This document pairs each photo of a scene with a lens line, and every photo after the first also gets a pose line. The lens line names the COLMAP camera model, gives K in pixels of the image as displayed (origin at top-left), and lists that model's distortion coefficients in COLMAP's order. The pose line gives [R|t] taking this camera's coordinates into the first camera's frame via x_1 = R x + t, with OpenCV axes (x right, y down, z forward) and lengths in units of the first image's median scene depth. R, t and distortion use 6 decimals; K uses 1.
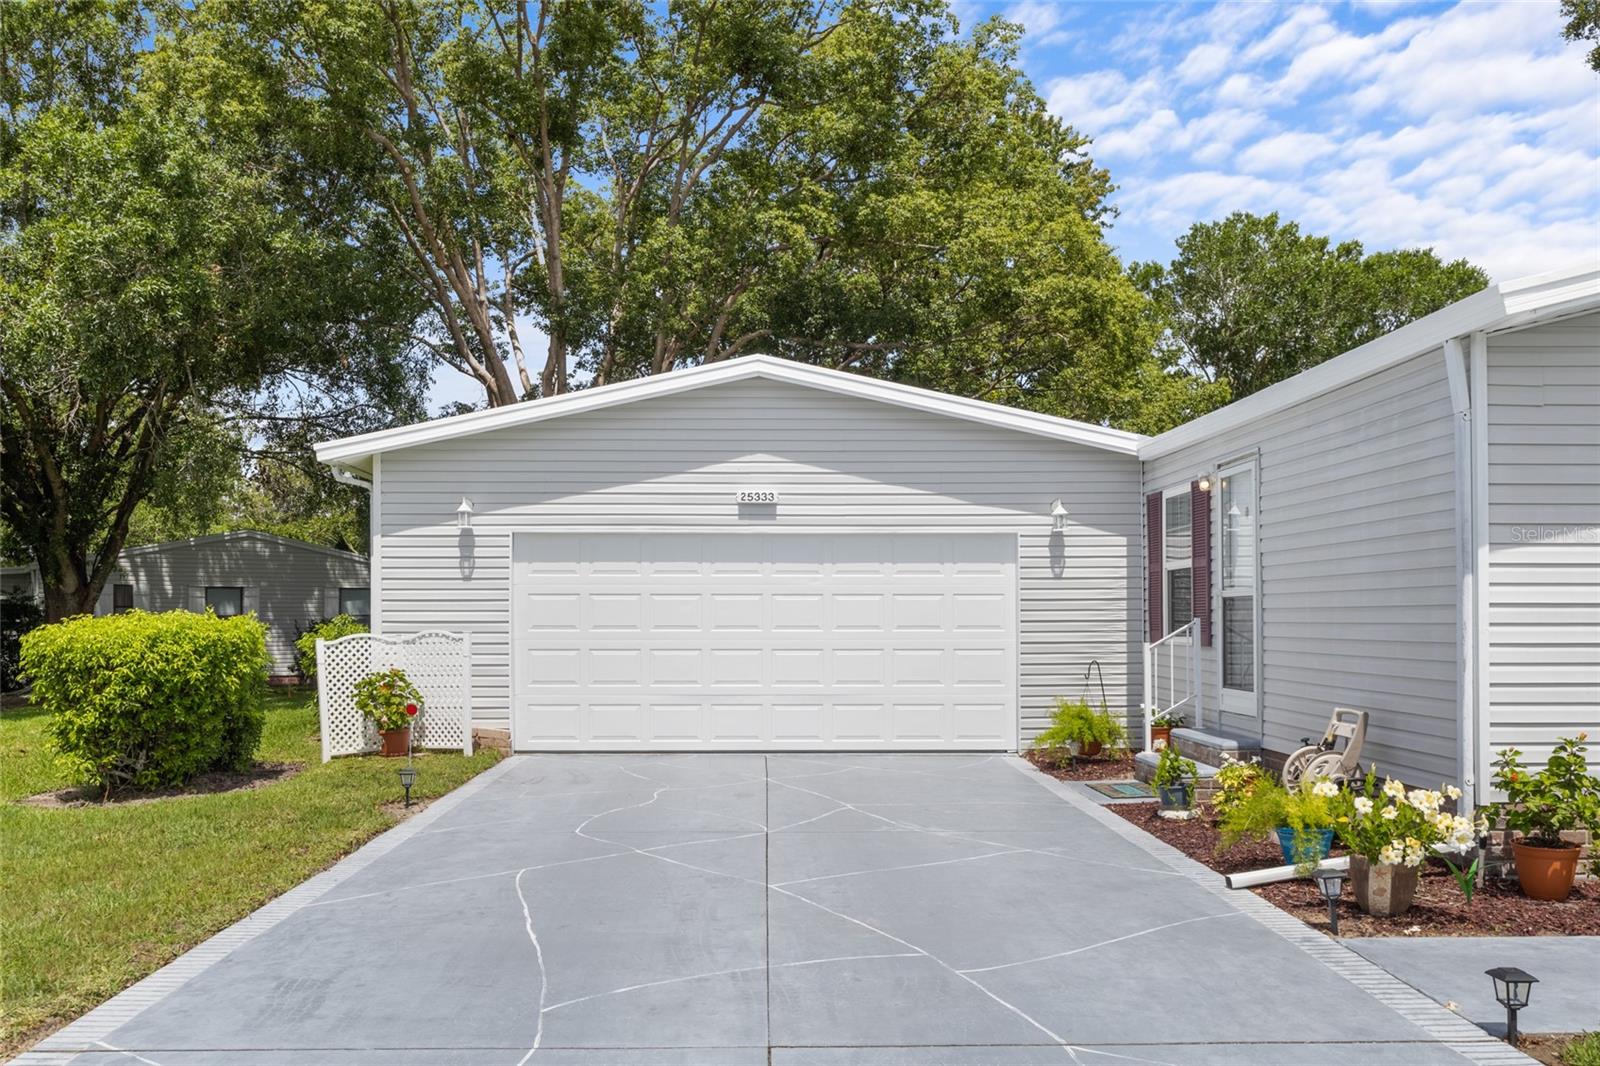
lens RADIAL K [[1286.2, 0, 778.9], [0, 1286.2, 596.6], [0, 0, 1]] dist [0.004136, -0.001094]
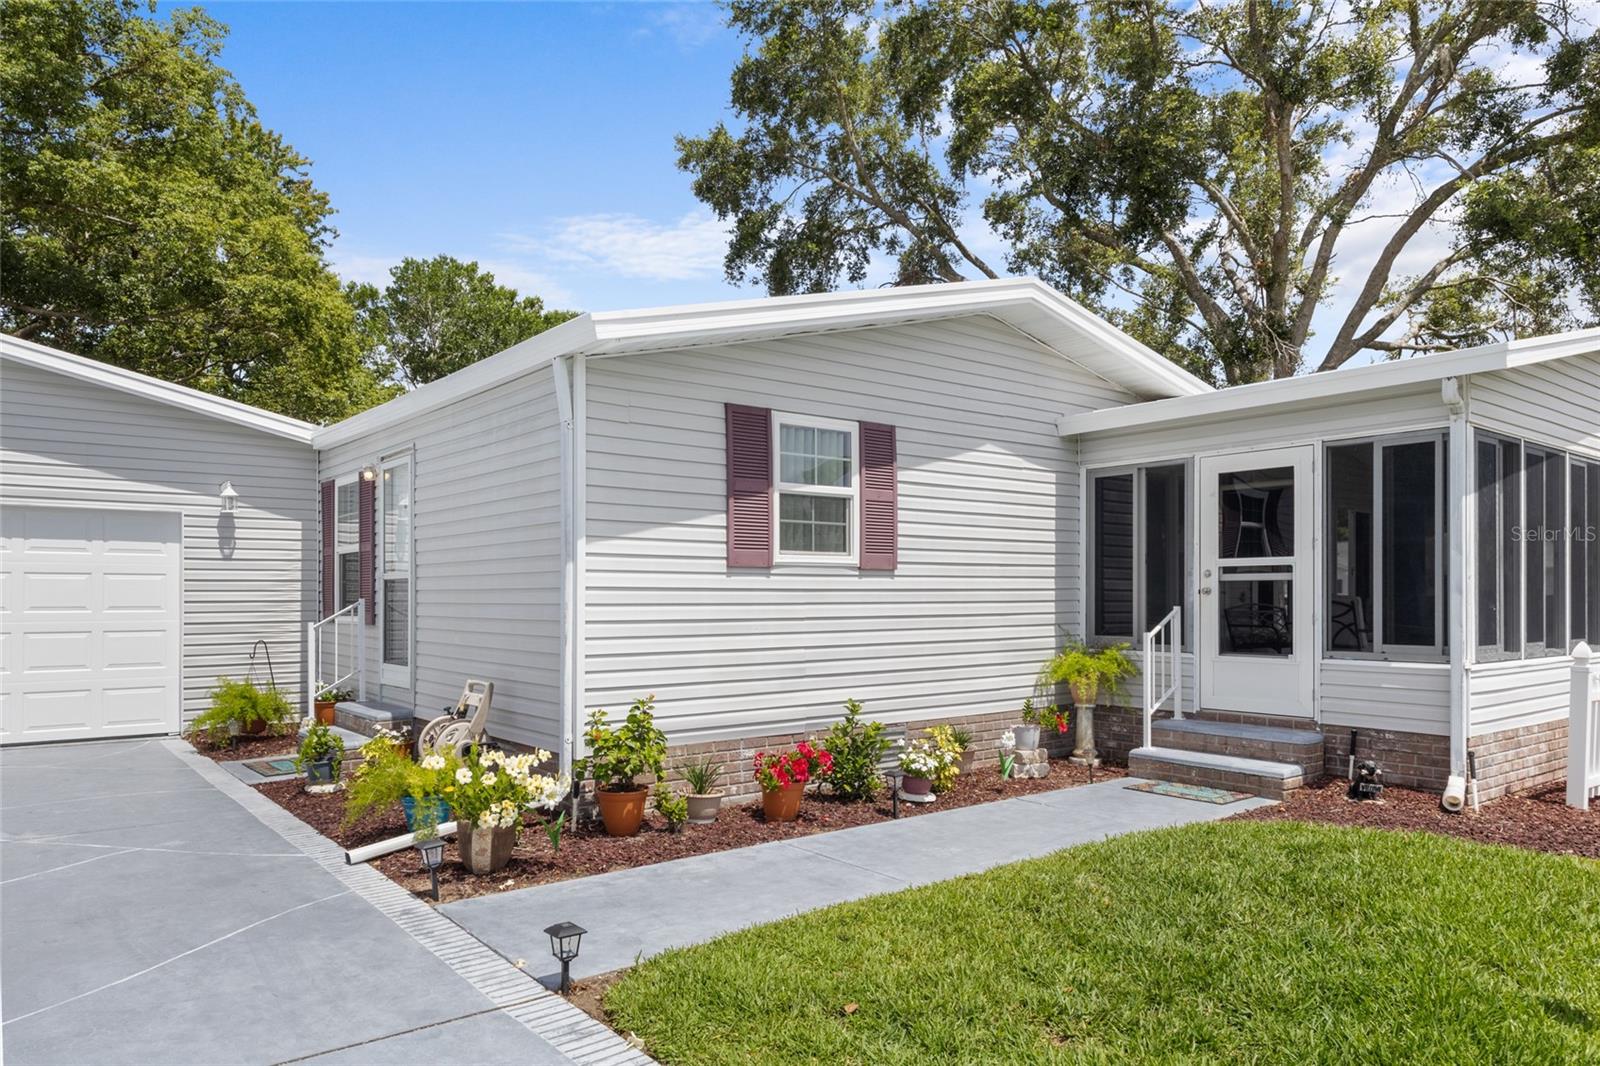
lens RADIAL K [[1056.7, 0, 806.2], [0, 1056.7, 598.4], [0, 0, 1]] dist [0.006193, 0.000350]
pose [[0.789440, 0.000988, 0.613826, 0.075795], [-0.011447, 0.999849, 0.013112, 0.000460], [-0.613720, -0.017378, 0.789332, 0.074182]]
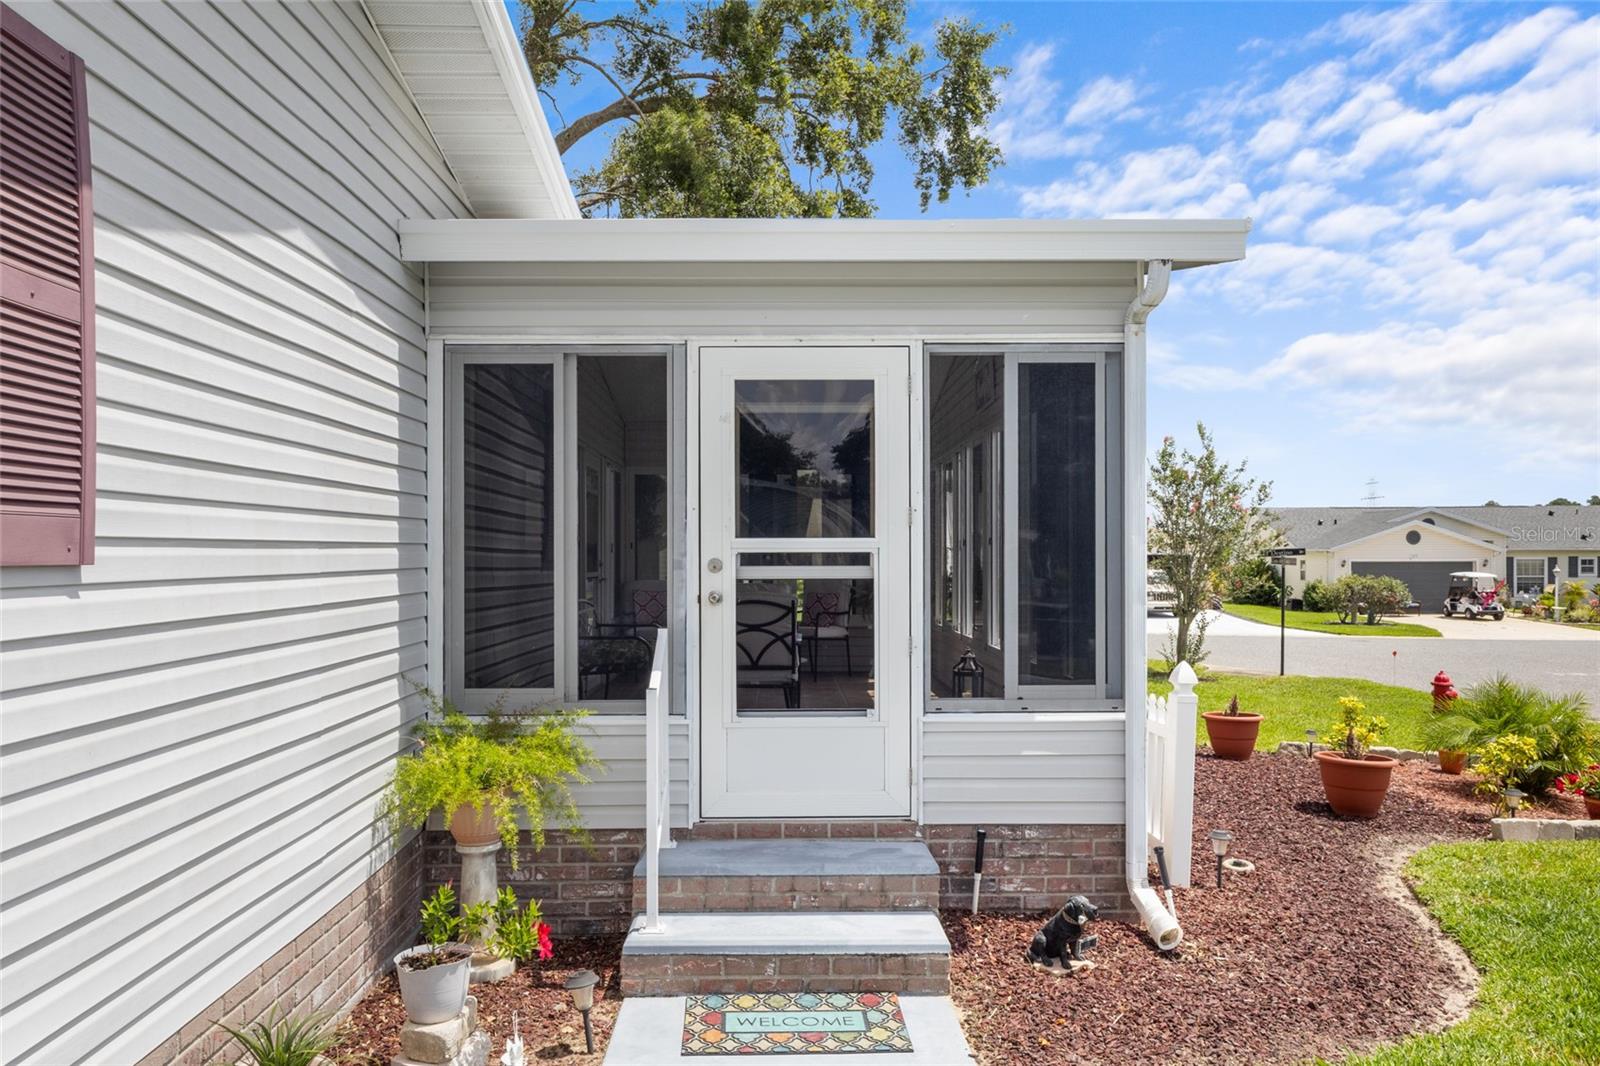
lens RADIAL K [[1090.9, 0, 797.6], [0, 1090.9, 560.5], [0, 0, 1]] dist [0.000307, 0.000606]
pose [[0.002524, -0.002072, 0.999995, 0.367176], [-0.014801, 0.999888, 0.002109, -0.014646], [-0.999887, -0.014806, 0.002493, 0.487248]]
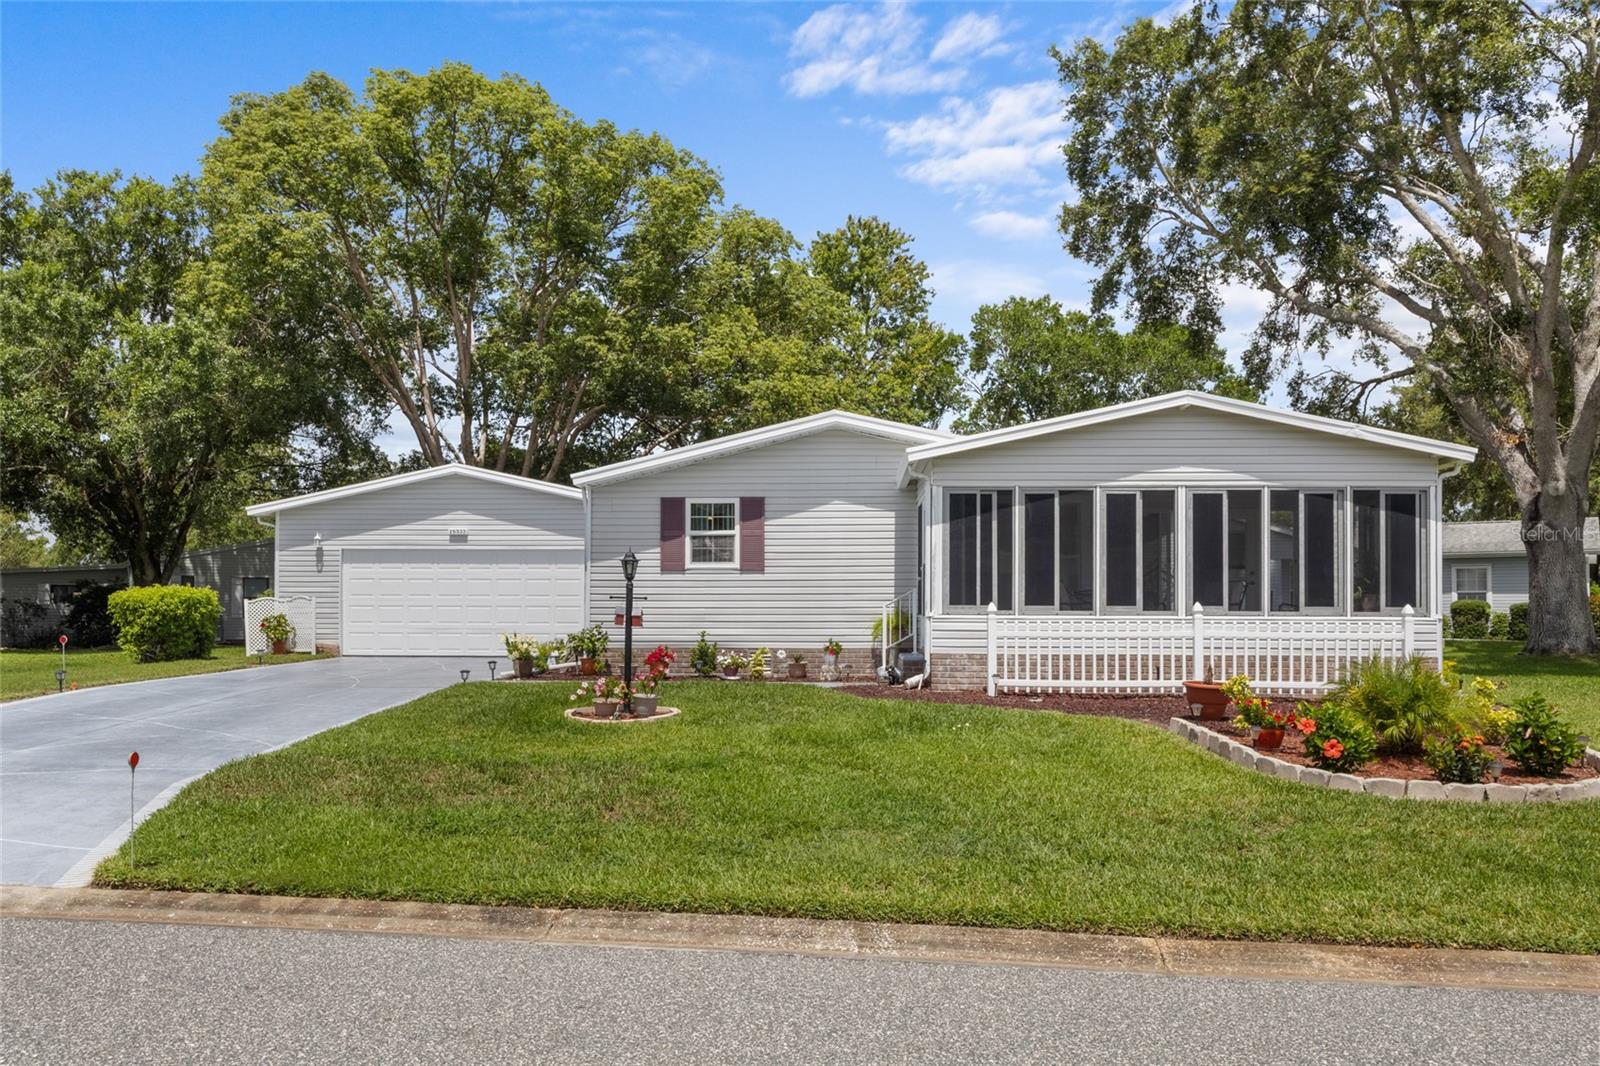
lens RADIAL K [[1327.0, 0, 800.1], [0, 1327.0, 574.9], [0, 0, 1]] dist [-0.000089, -0.002382]
pose [[0.997689, 0.001998, -0.067911, 0.770584], [-0.002915, 0.999906, -0.013413, 0.020693], [0.067878, 0.013580, 0.997601, -1.228777]]
